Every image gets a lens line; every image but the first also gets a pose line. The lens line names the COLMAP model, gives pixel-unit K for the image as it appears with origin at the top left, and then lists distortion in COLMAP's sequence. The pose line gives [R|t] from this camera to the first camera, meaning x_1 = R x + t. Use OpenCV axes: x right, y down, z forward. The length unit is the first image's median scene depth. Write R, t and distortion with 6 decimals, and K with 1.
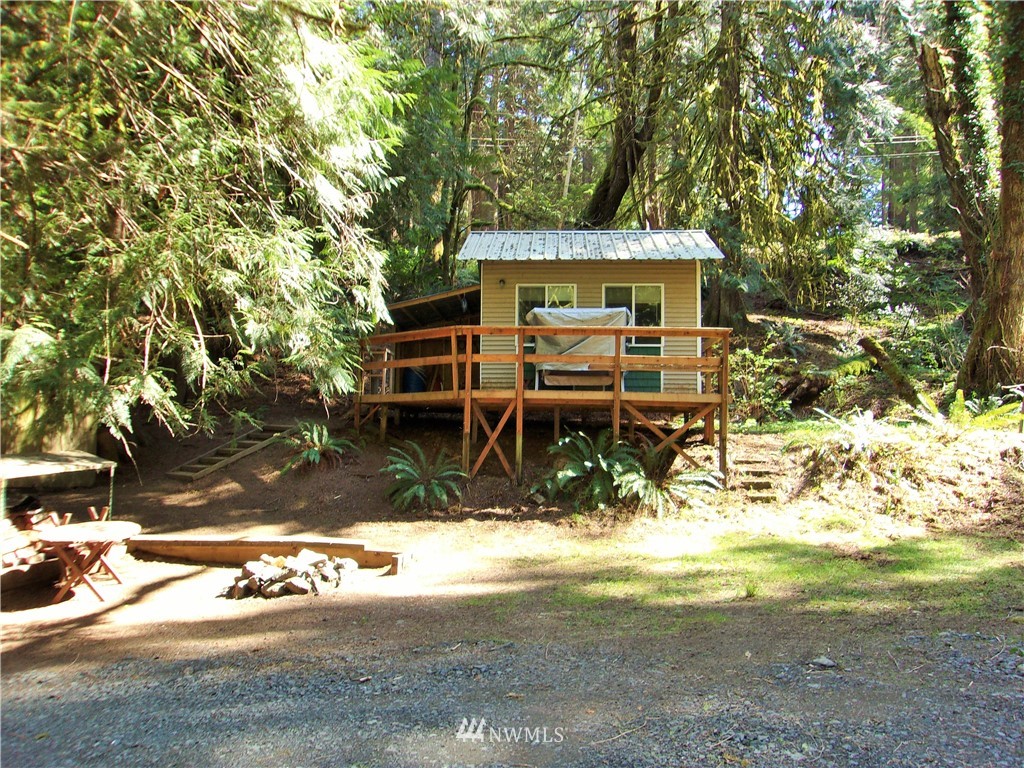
lens RADIAL K [[805.8, 0, 512.0], [0, 805.8, 384.0], [0, 0, 1]] dist [0.003216, 0.000045]
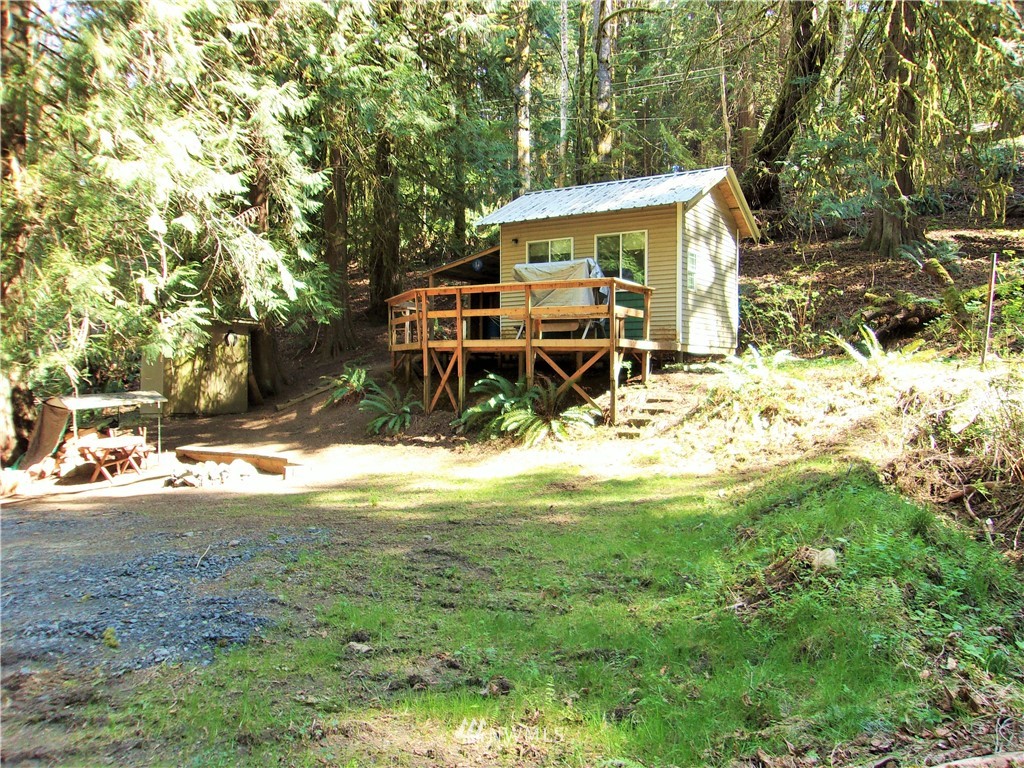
lens RADIAL K [[797.3, 0, 512.0], [0, 797.3, 384.0], [0, 0, 1]] dist [0.042811, 0.000904]
pose [[0.876993, -0.002075, -0.480498, 0.644937], [0.041404, 0.996598, 0.071267, -0.008077], [0.478716, -0.082396, 0.874095, -0.004307]]
